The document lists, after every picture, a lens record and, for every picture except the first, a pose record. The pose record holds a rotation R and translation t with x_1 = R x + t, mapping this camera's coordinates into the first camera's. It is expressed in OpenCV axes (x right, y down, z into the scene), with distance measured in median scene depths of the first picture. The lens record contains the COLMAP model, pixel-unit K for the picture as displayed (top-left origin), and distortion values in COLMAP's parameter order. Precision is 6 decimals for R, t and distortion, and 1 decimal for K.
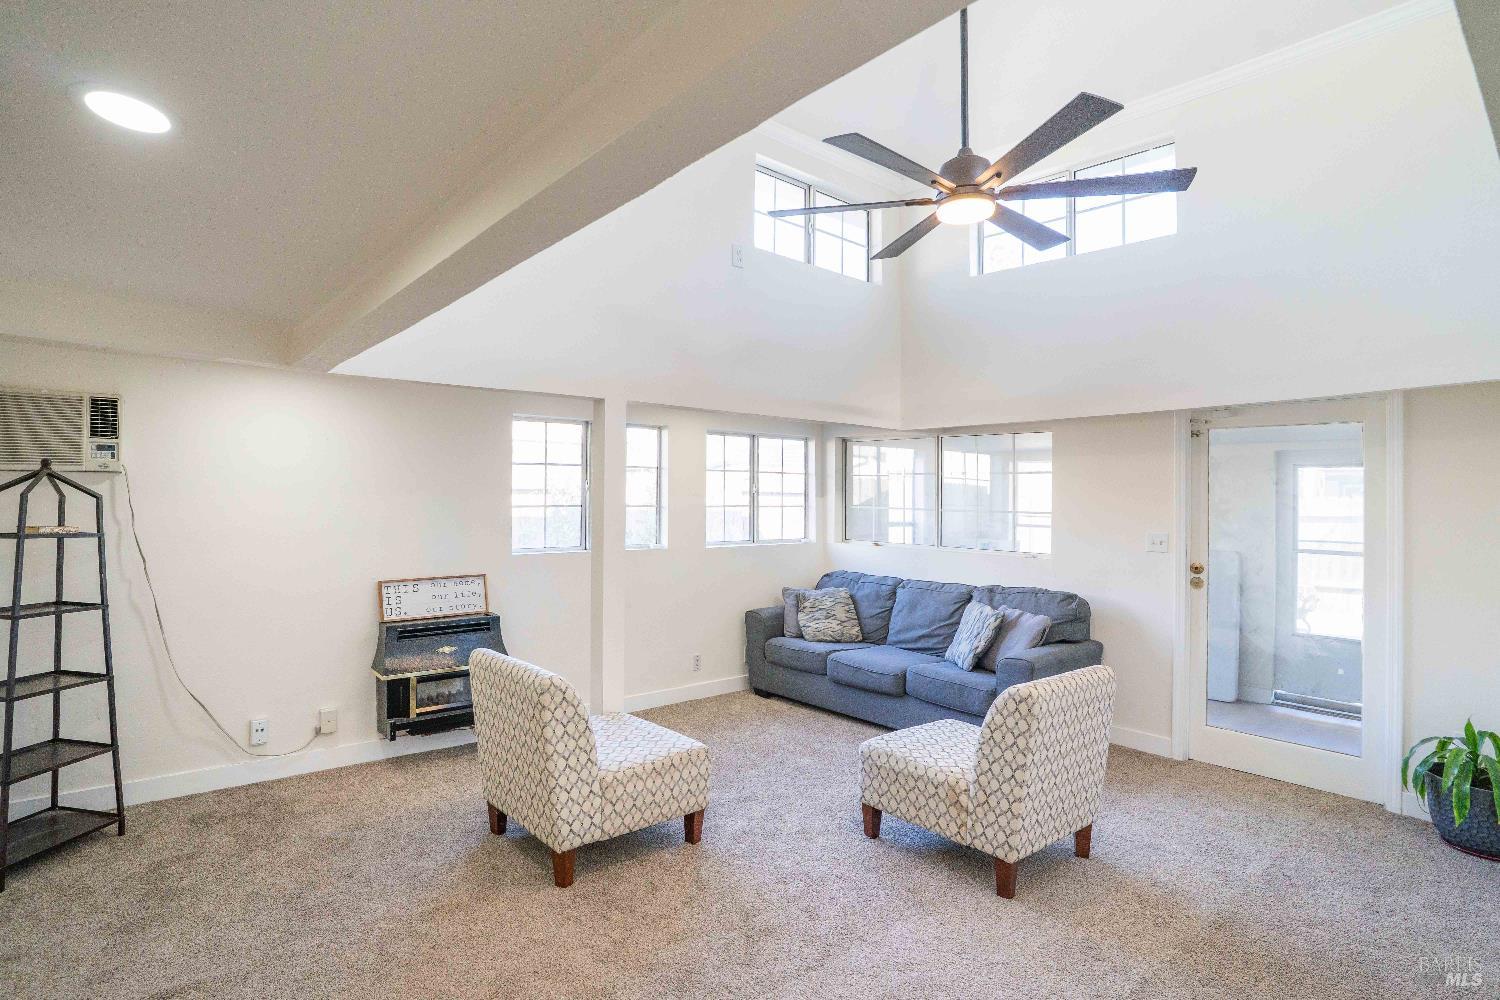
lens RADIAL K [[809.0, 0, 736.7], [0, 809.0, 499.6], [0, 0, 1]] dist [-0.039555, 0.002659]
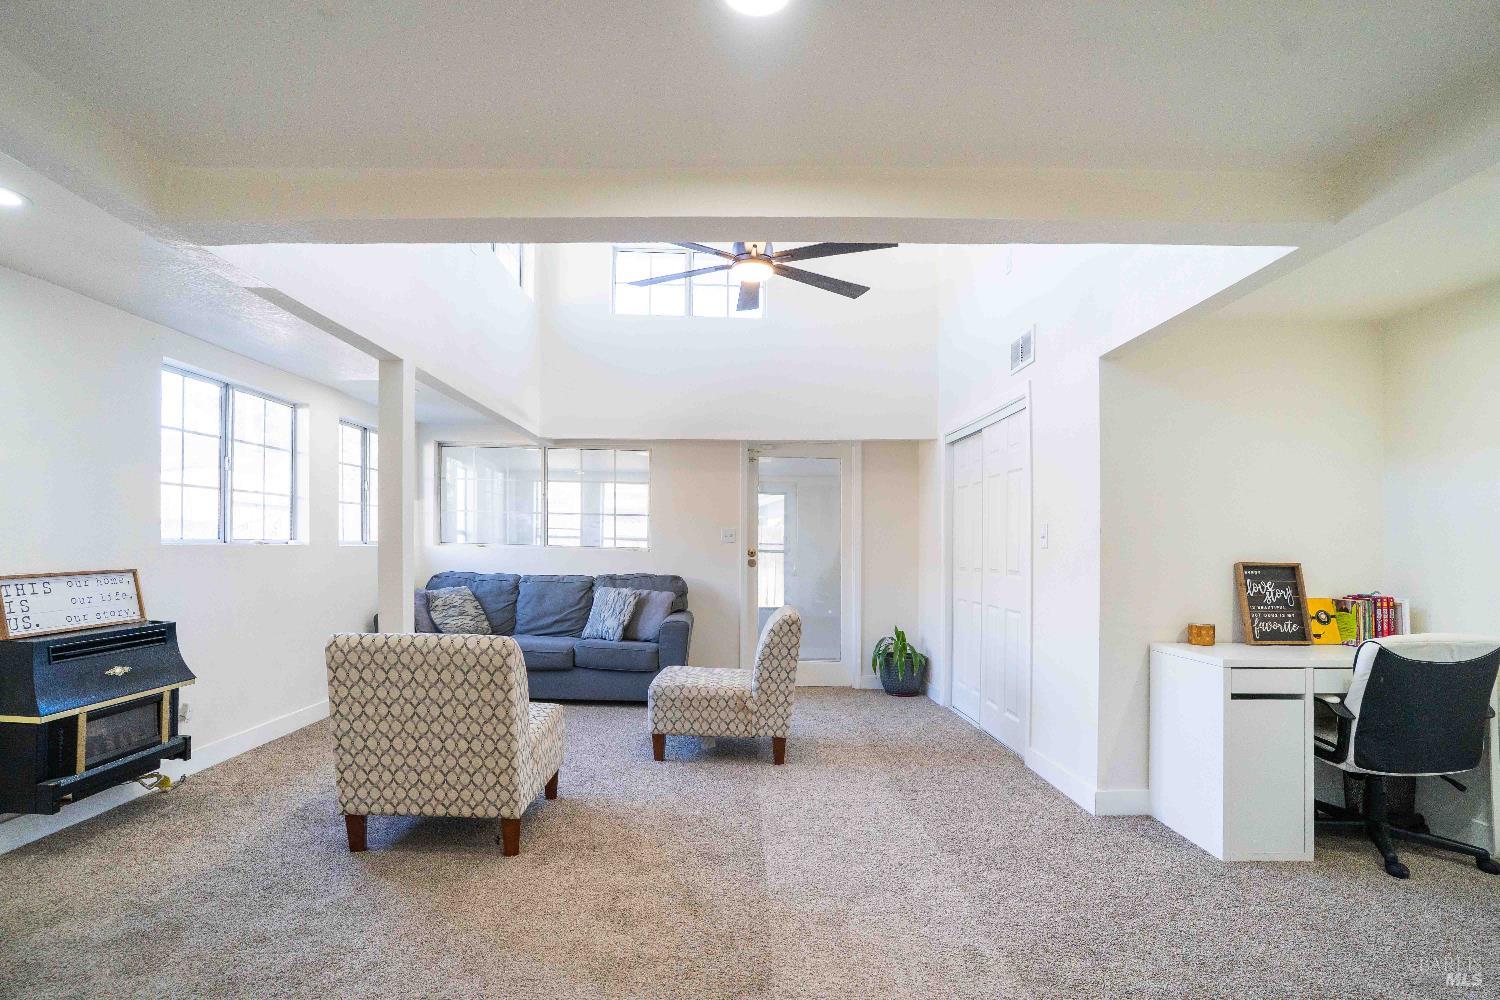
lens RADIAL K [[767.1, 0, 762.3], [0, 767.1, 556.1], [0, 0, 1]] dist [-0.038756, 0.014170]
pose [[0.591272, -0.008148, 0.806431, -0.527299], [-0.000953, 0.999941, 0.010802, 0.073140], [-0.806472, -0.007155, 0.591229, 0.142808]]
